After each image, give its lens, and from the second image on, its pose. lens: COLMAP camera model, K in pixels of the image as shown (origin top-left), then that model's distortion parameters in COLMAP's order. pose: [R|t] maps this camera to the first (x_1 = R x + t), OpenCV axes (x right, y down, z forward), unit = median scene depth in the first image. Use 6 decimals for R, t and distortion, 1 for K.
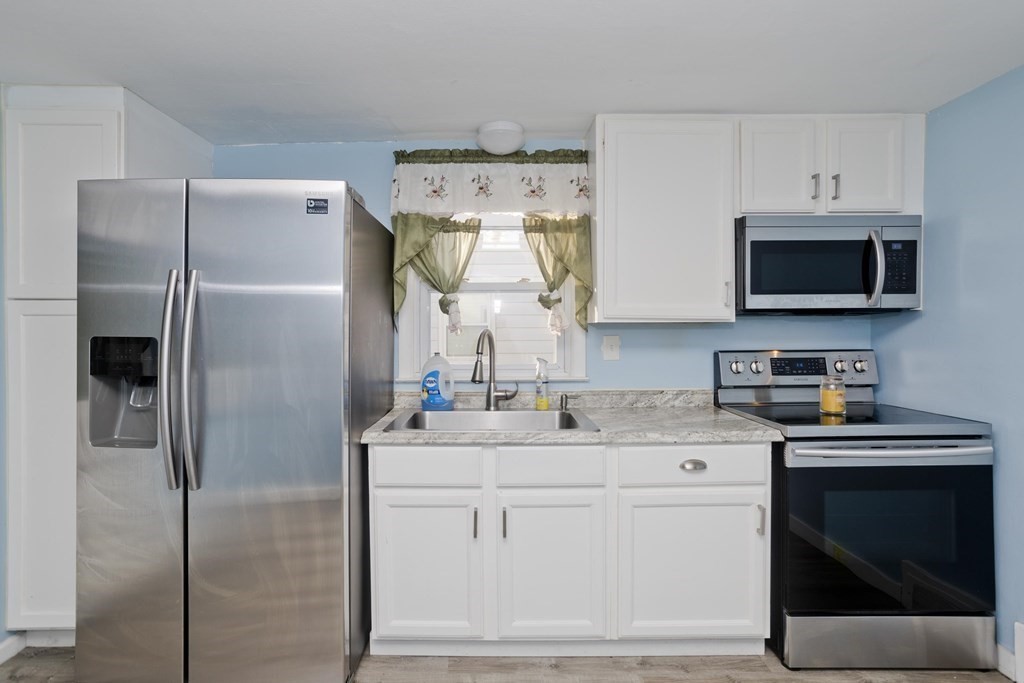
lens RADIAL K [[506.4, 0, 495.8], [0, 506.4, 333.9], [0, 0, 1]] dist [-0.050816, 0.030356]
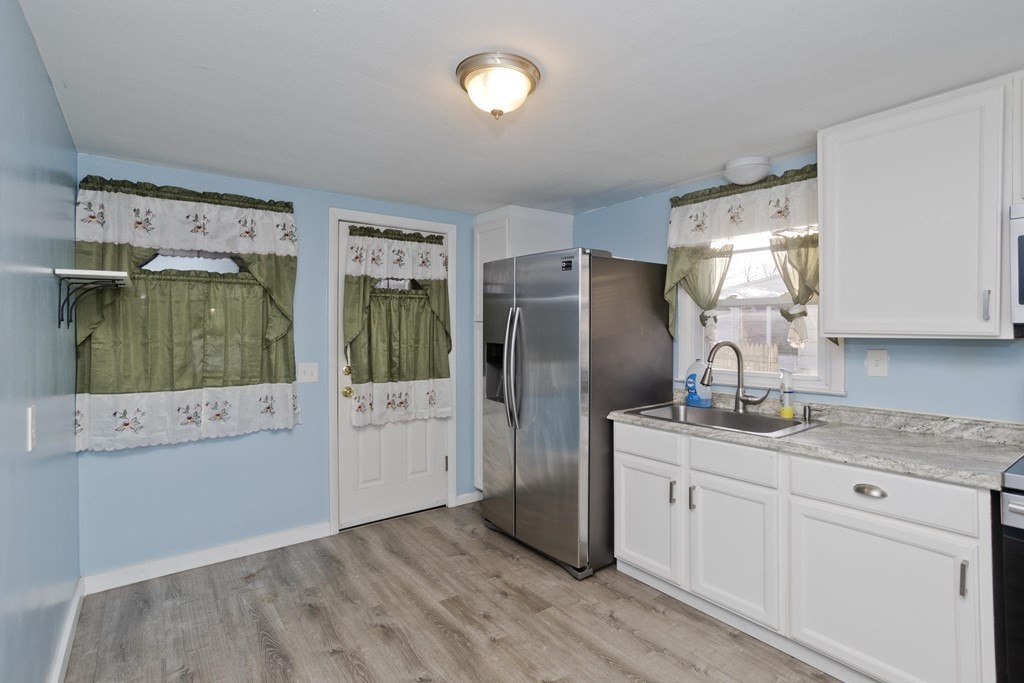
lens RADIAL K [[524.4, 0, 513.7], [0, 524.4, 327.0], [0, 0, 1]] dist [-0.050099, 0.035035]
pose [[0.598097, 0.000819, -0.801423, 0.621912], [-0.004085, 0.999990, -0.002027, -0.035683], [0.801413, 0.004486, 0.598094, -0.103451]]
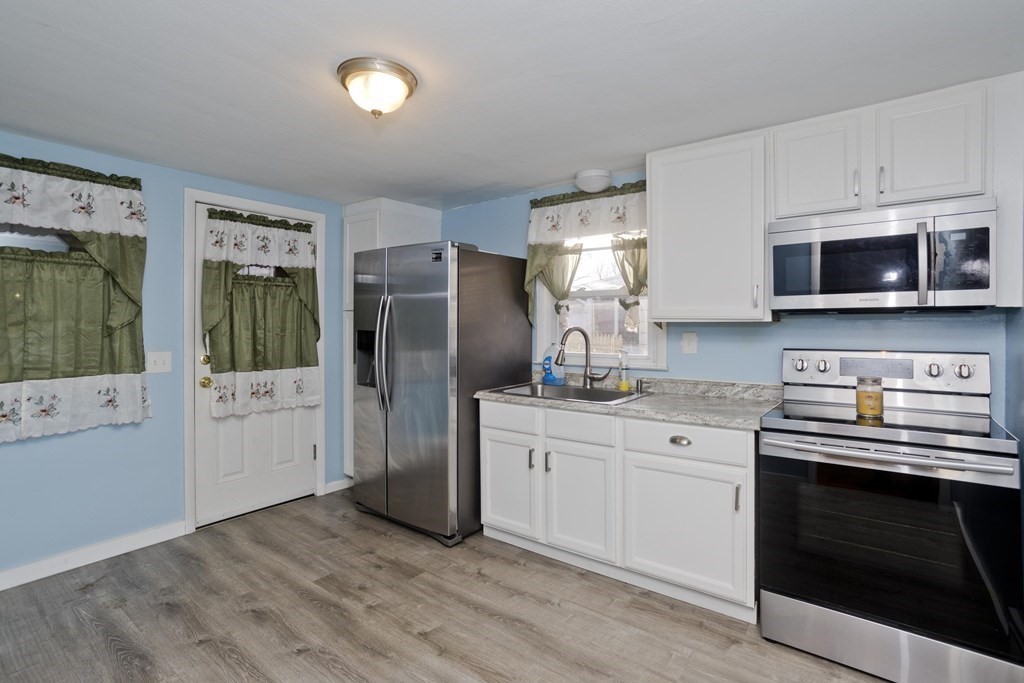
lens RADIAL K [[523.8, 0, 525.6], [0, 523.8, 325.3], [0, 0, 1]] dist [-0.050604, 0.034698]
pose [[0.796311, 0.005013, -0.604867, 0.688249], [-0.005379, 0.999985, 0.001206, -0.013379], [0.604863, 0.002294, 0.796326, -0.183821]]
